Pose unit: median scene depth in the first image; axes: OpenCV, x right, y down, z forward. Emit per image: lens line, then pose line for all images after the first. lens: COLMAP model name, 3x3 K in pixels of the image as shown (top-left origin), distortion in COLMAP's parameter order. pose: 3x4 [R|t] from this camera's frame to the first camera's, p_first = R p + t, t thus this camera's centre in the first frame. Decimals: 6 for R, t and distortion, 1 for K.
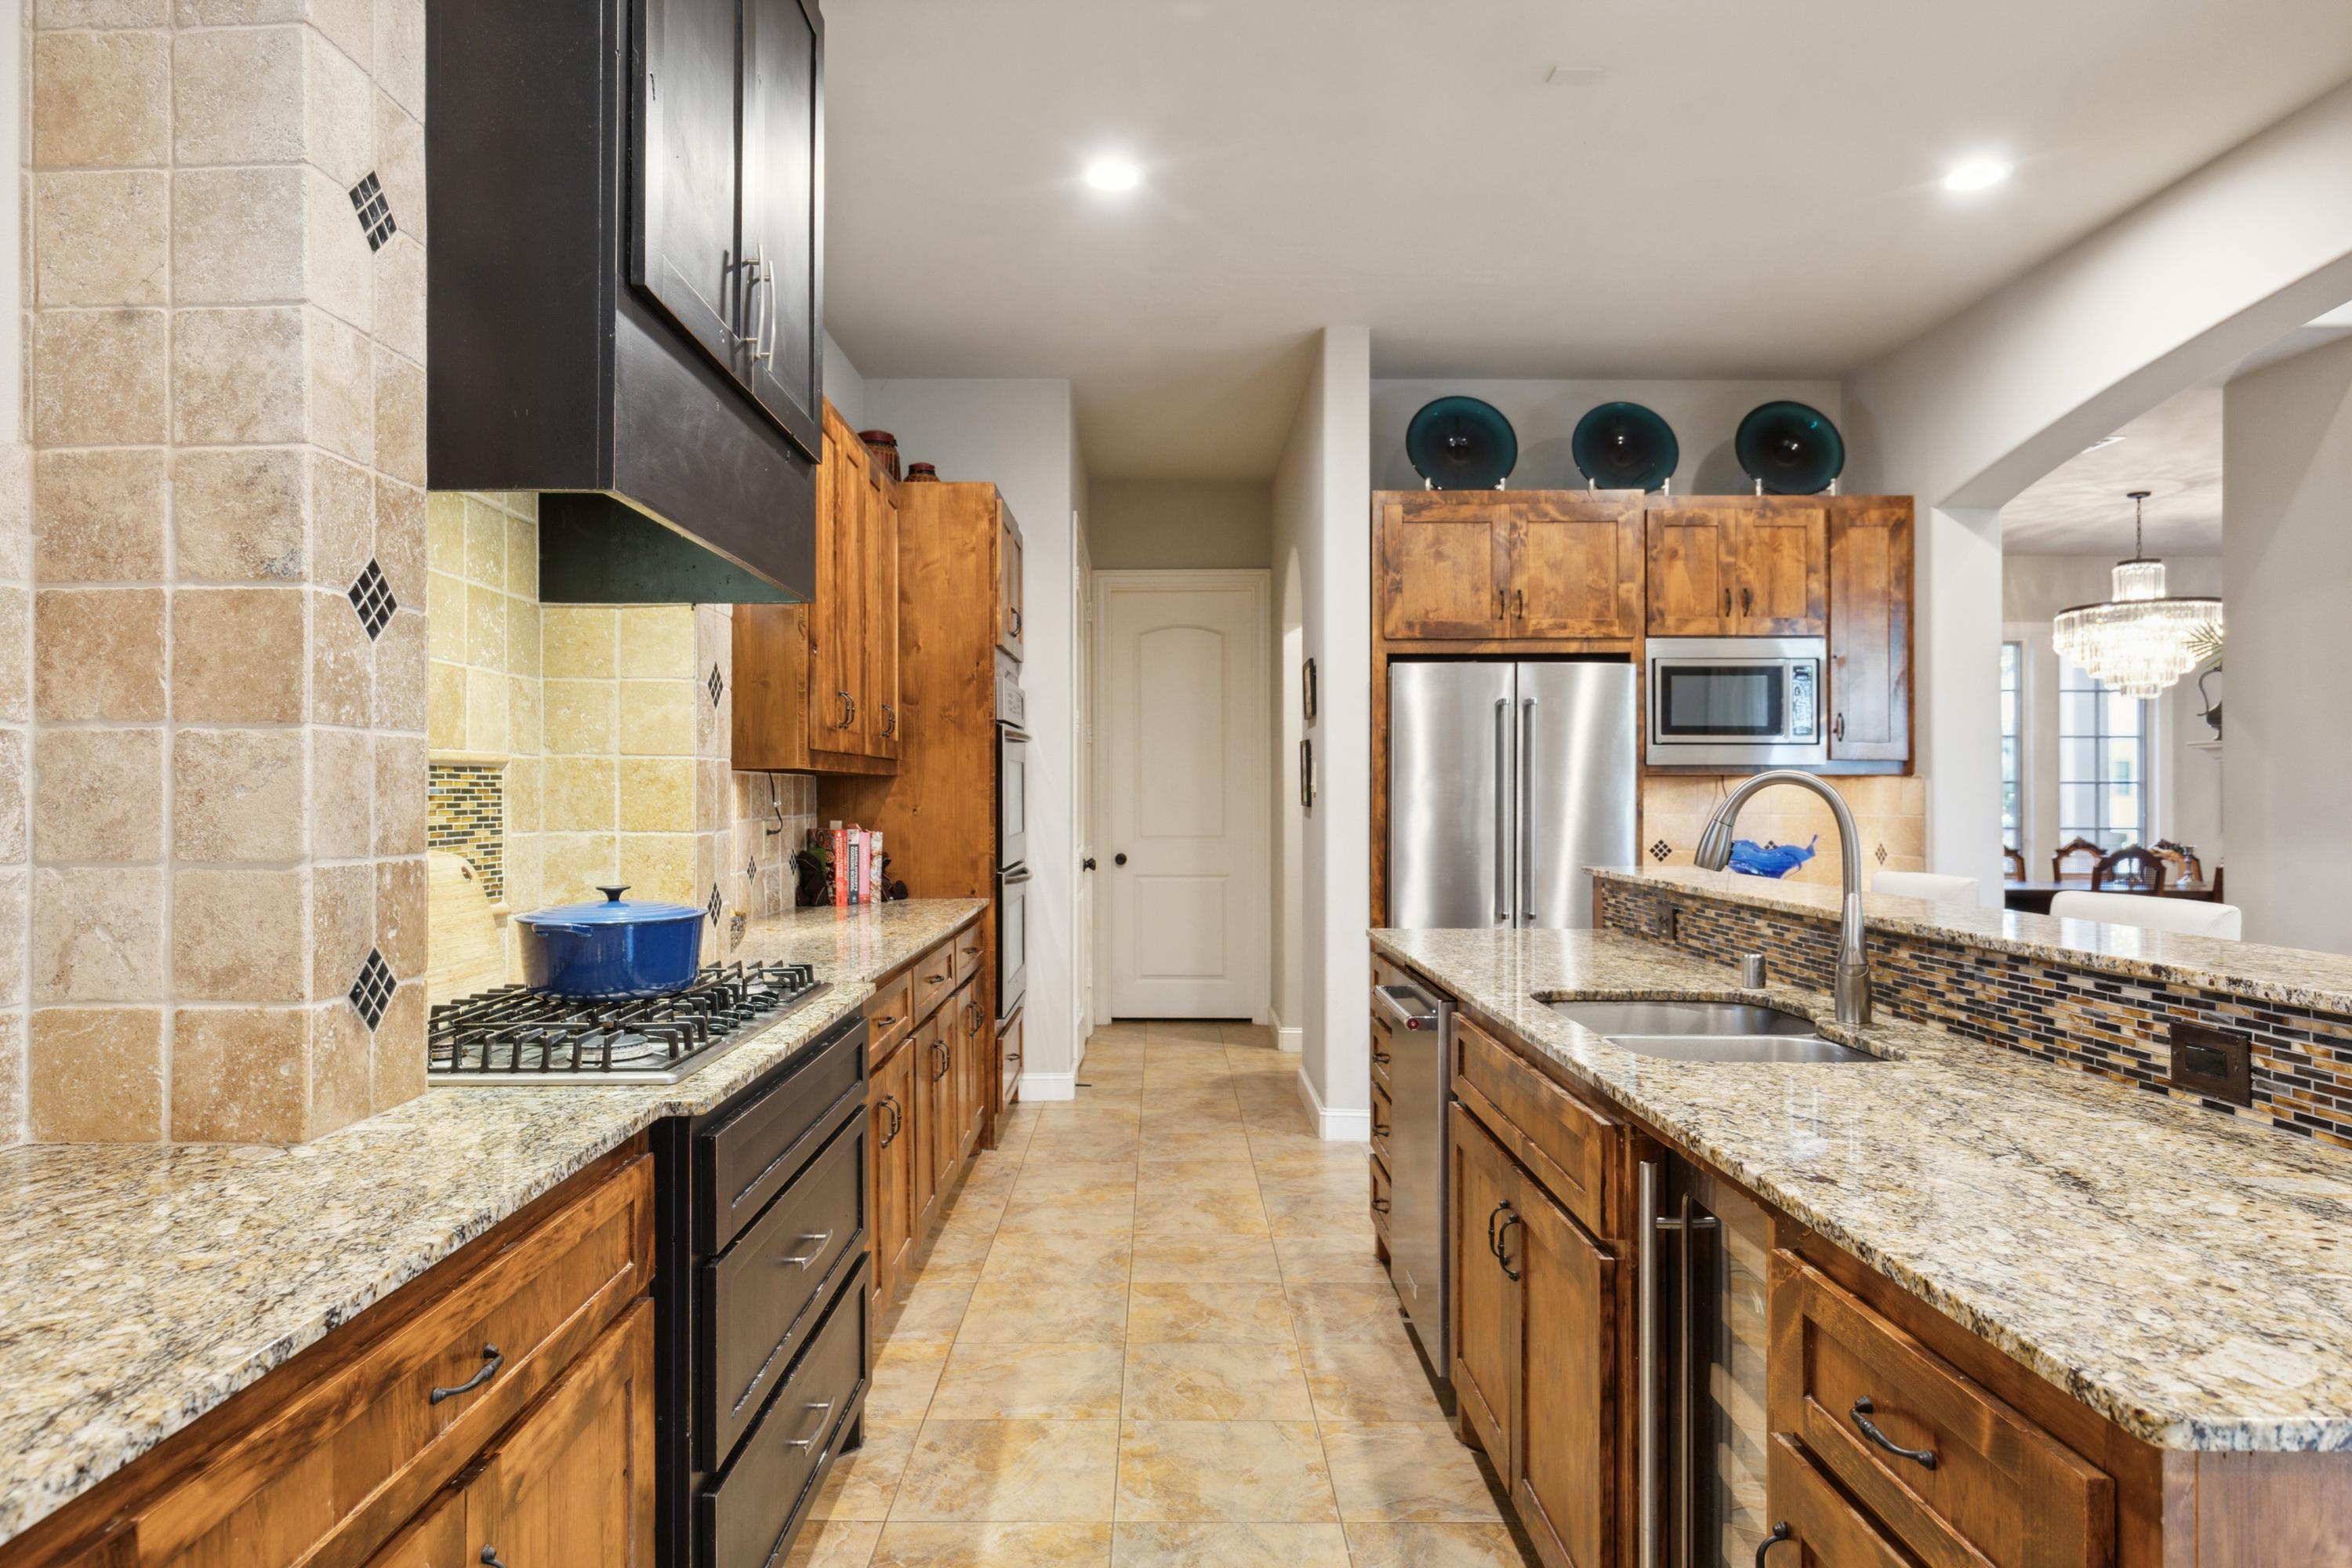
lens RADIAL K [[1398.6, 0, 1164.9], [0, 1398.6, 787.5], [0, 0, 1]] dist [0.003686, -0.001115]
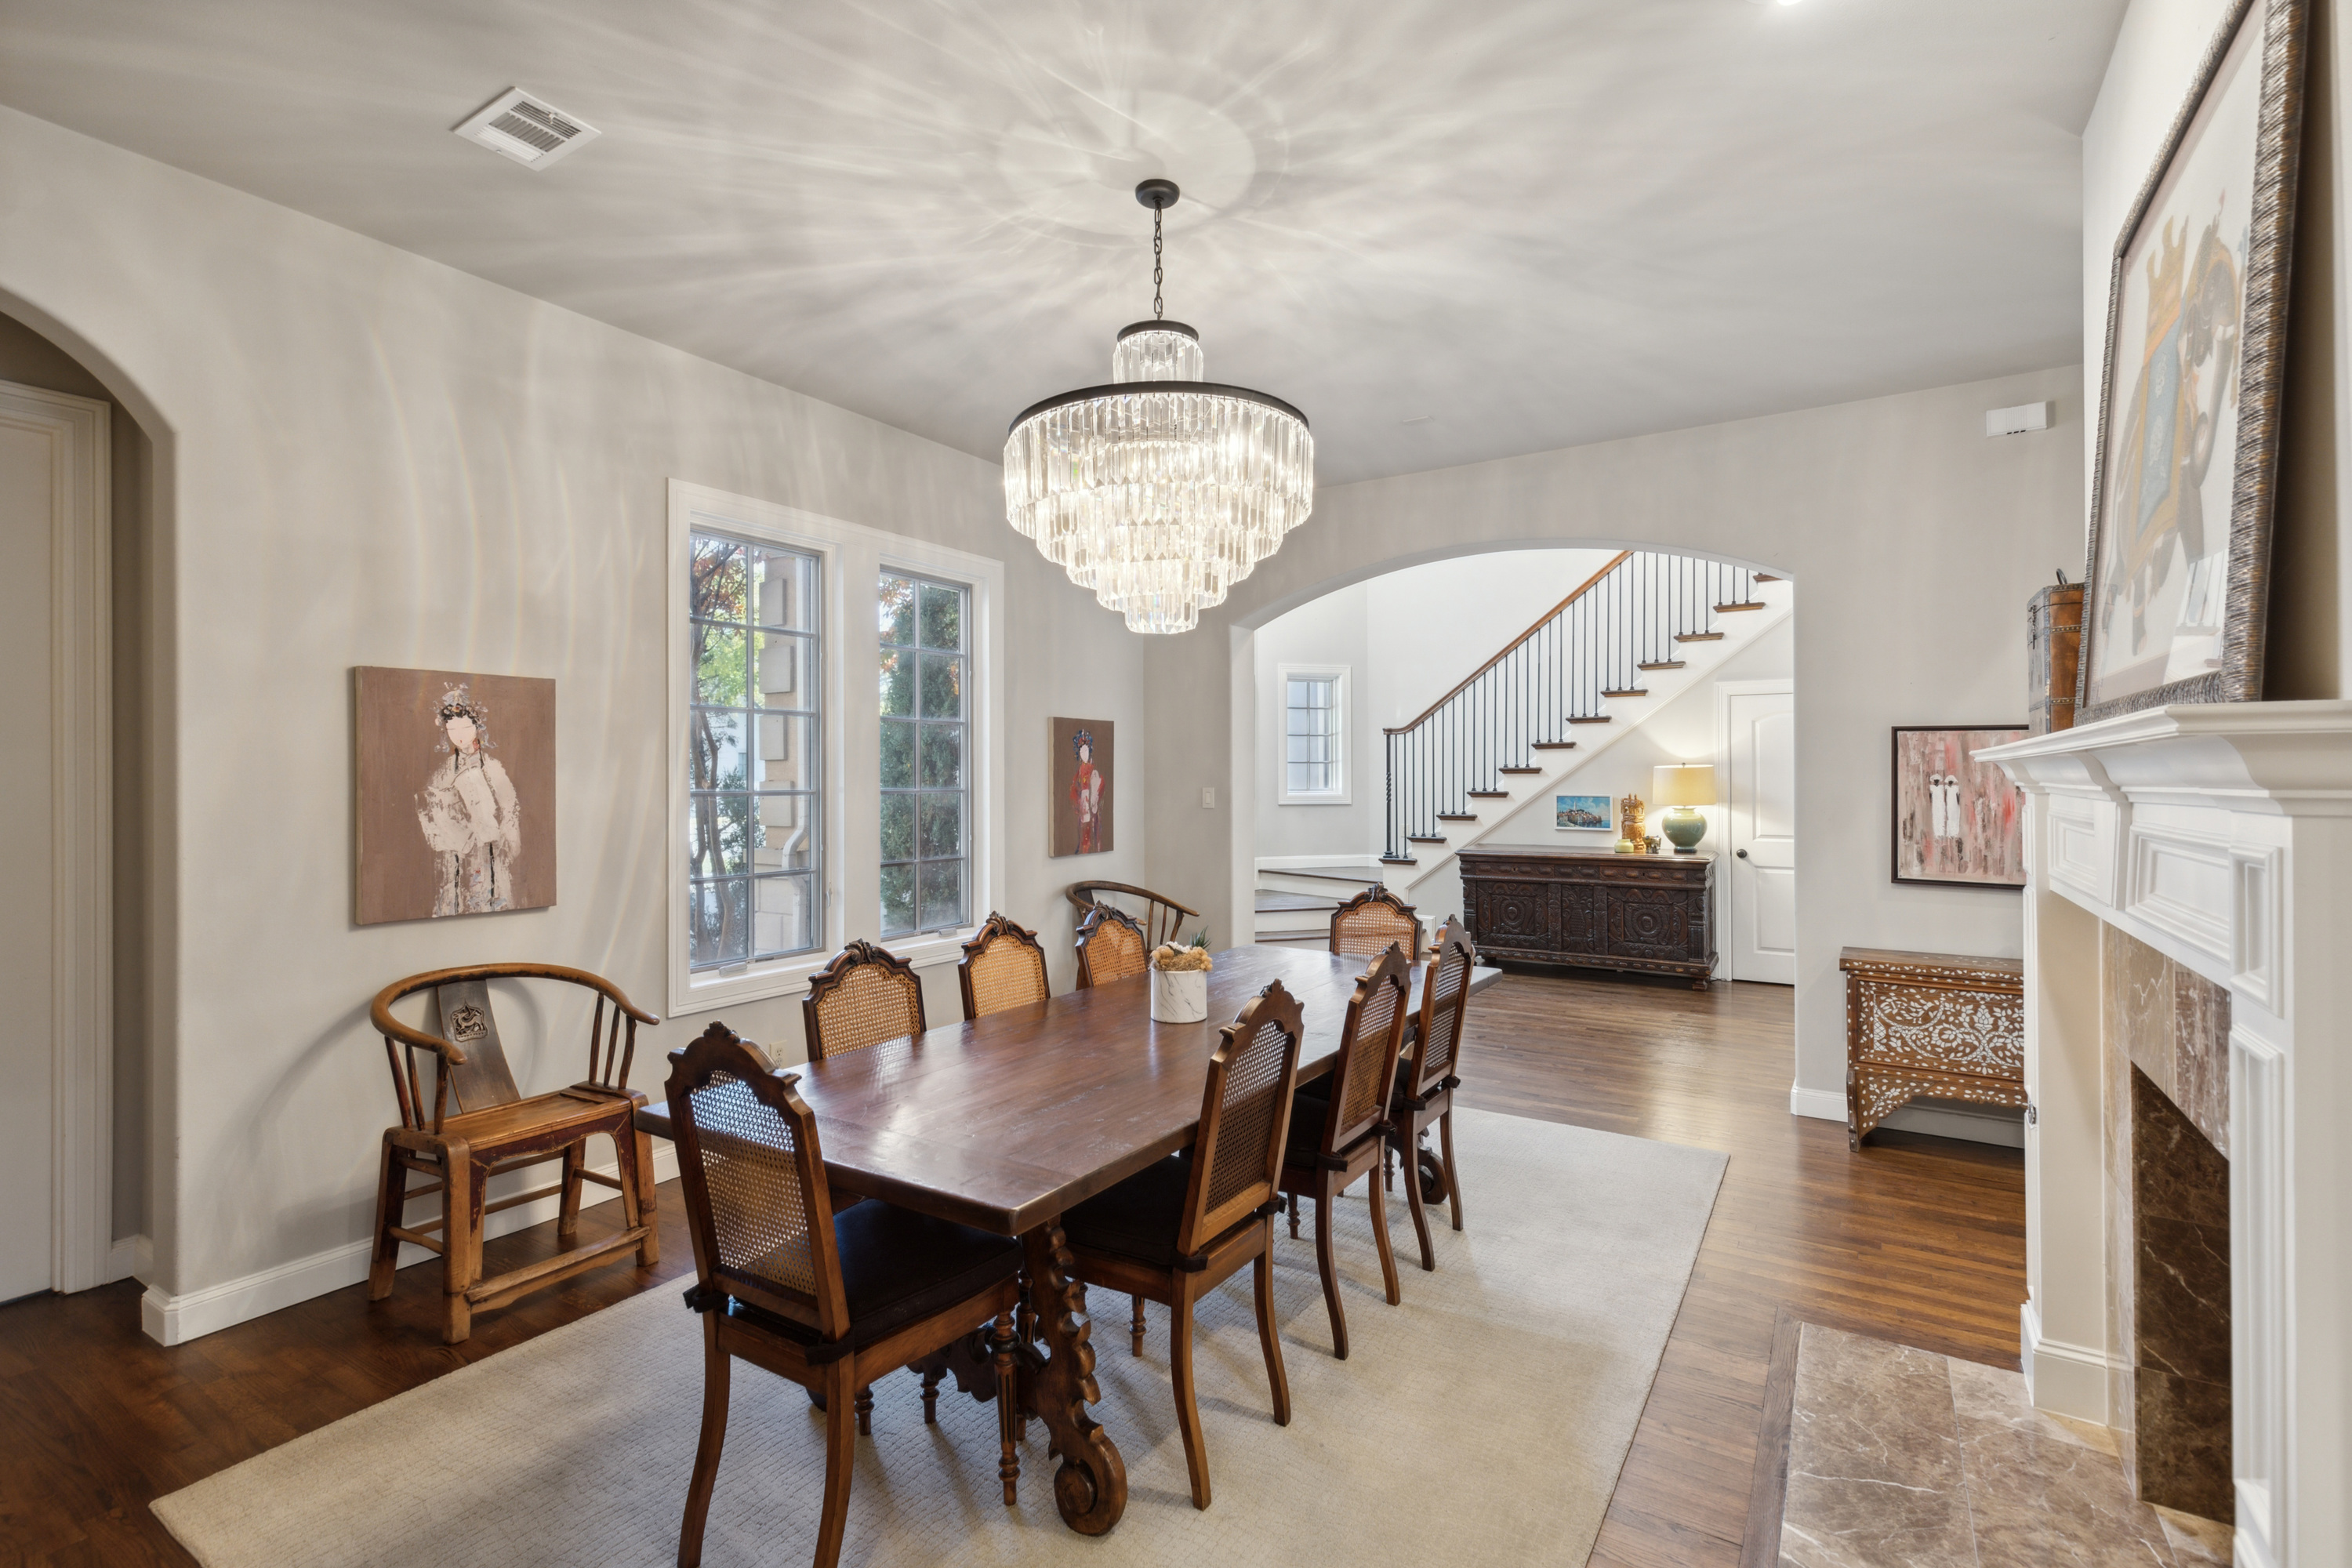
lens RADIAL K [[1074.7, 0, 1161.8], [0, 1074.7, 769.0], [0, 0, 1]] dist [0.002128, 0.000273]
pose [[0.550649, 0.002968, 0.834731, 0.633802], [-0.003394, 0.999993, -0.001317, -0.026337], [-0.834730, -0.002108, 0.550656, 1.276532]]
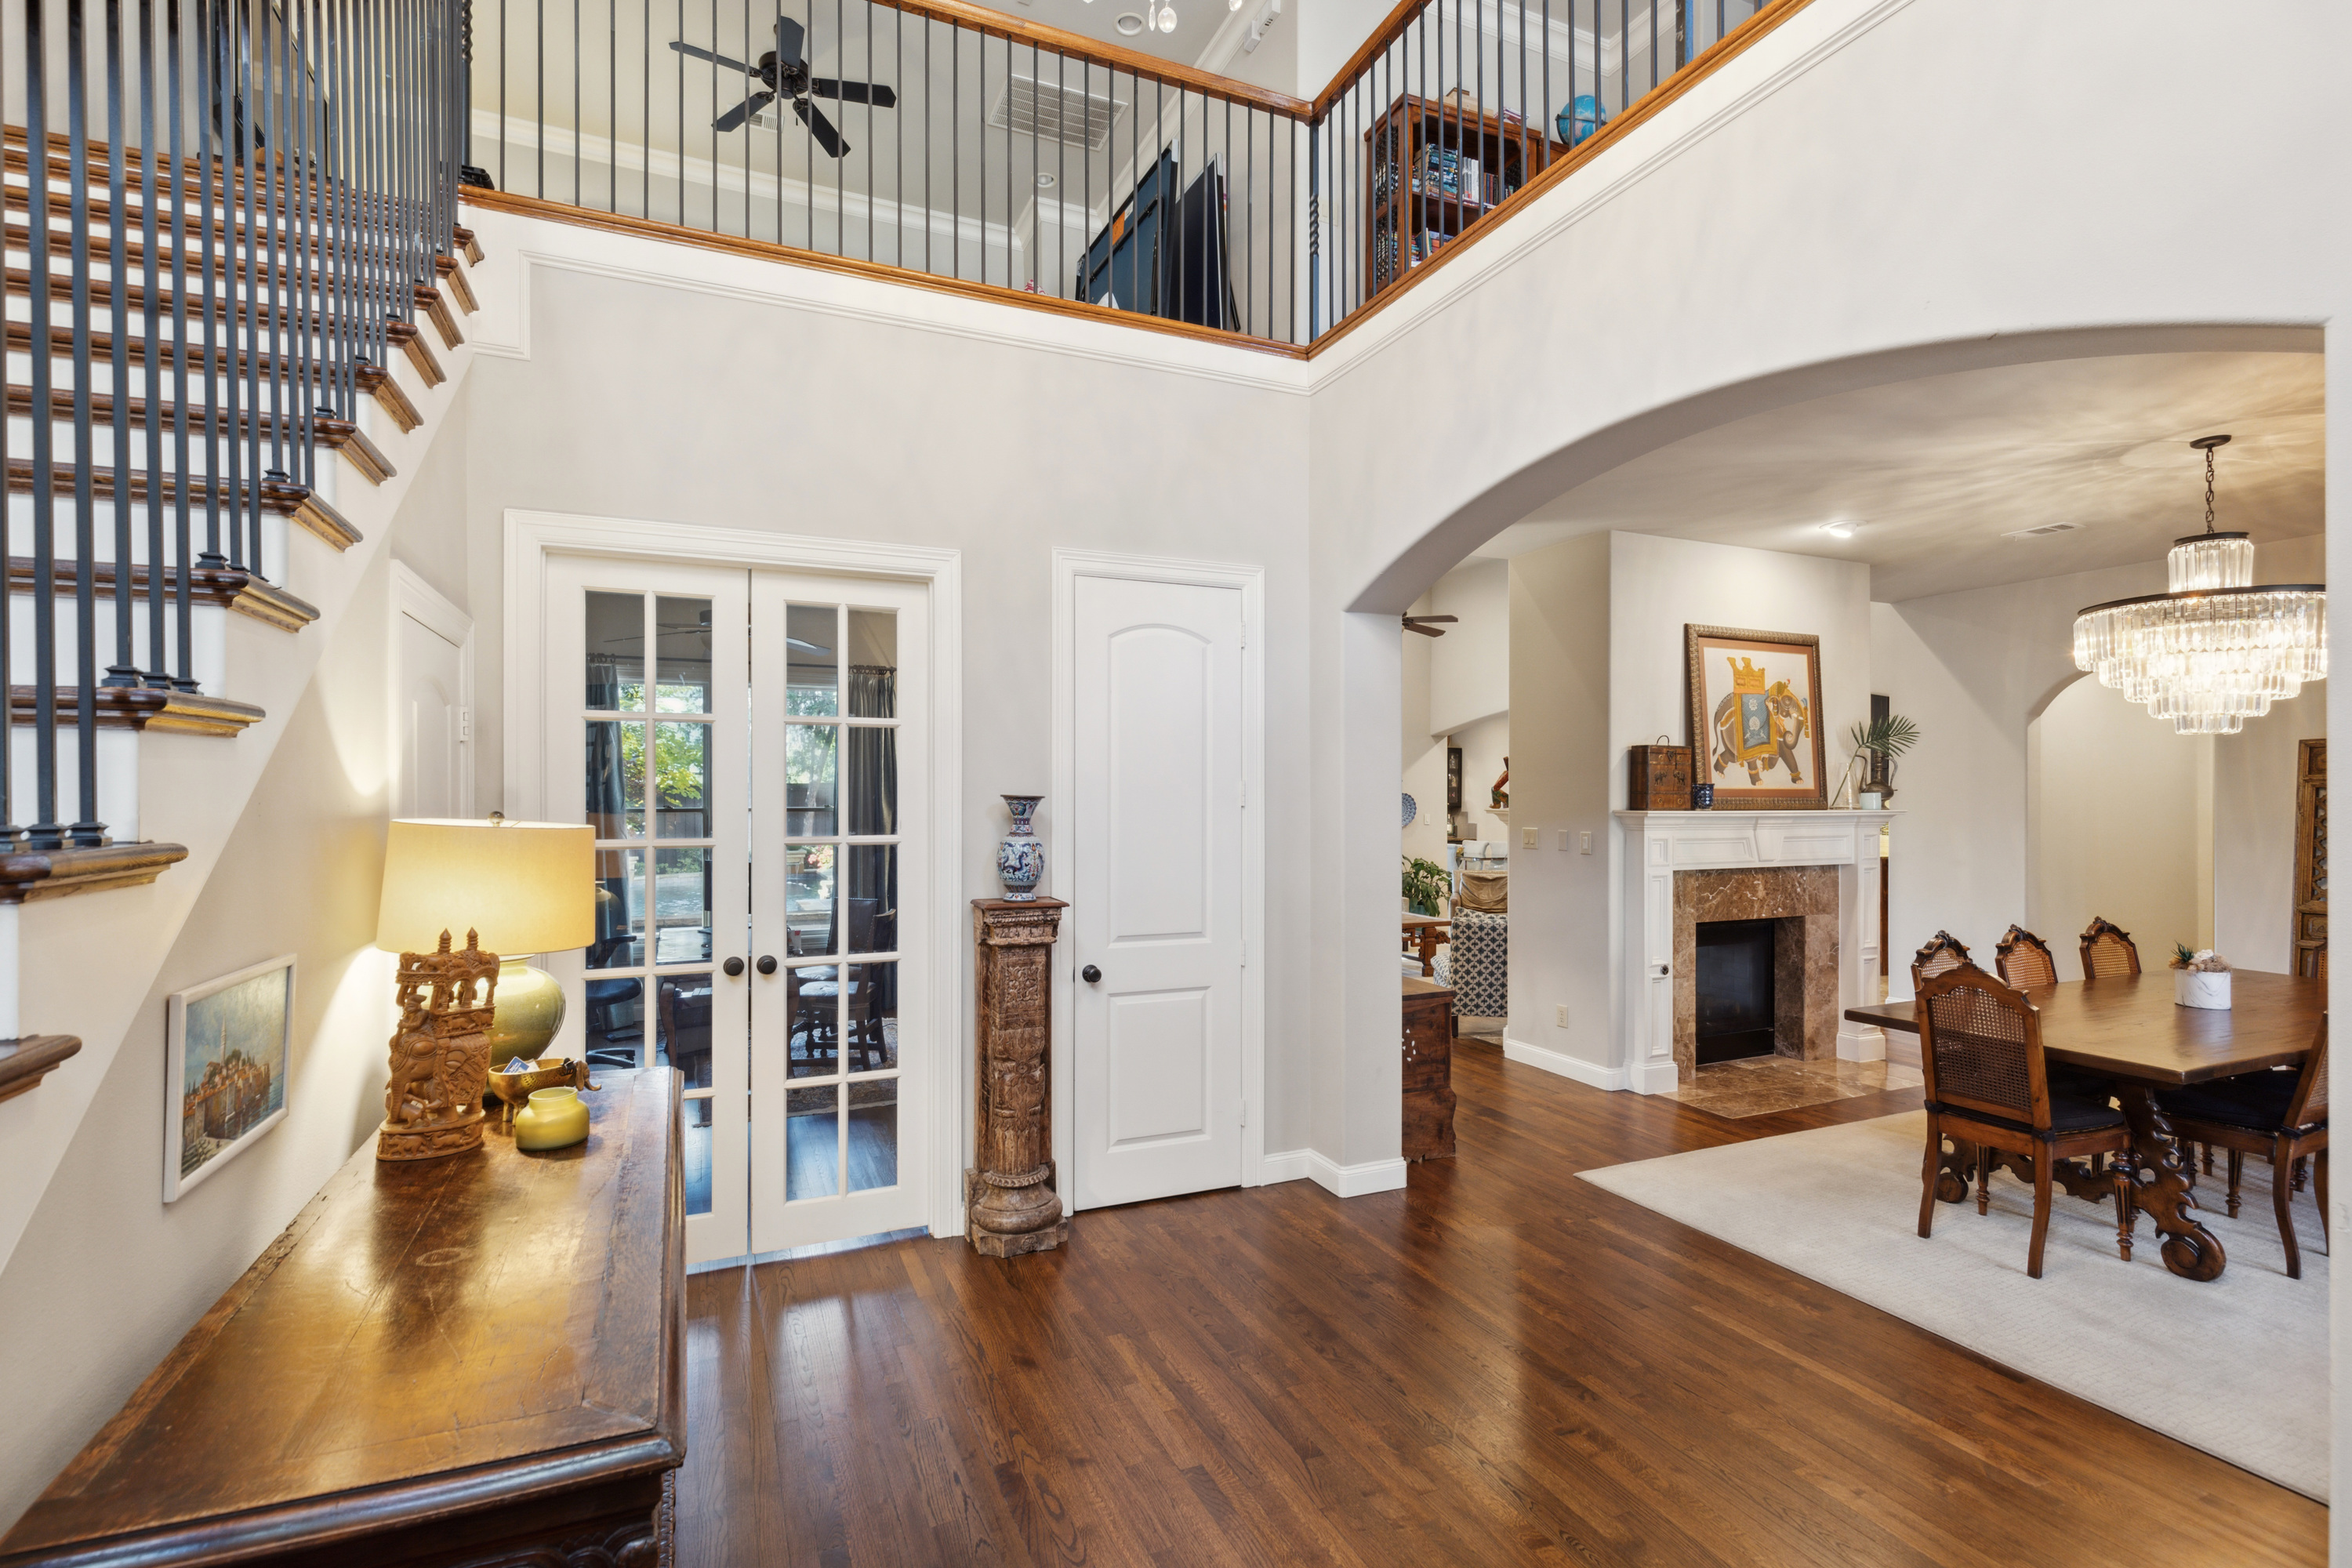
lens RADIAL K [[1066.5, 0, 1166.7], [0, 1066.5, 794.5], [0, 0, 1]] dist [0.005462, -0.000344]
pose [[-0.917305, -0.004163, -0.398162, 2.199778], [0.000039, 0.999944, -0.010545, -0.044715], [0.398184, -0.009689, -0.917254, 2.039064]]
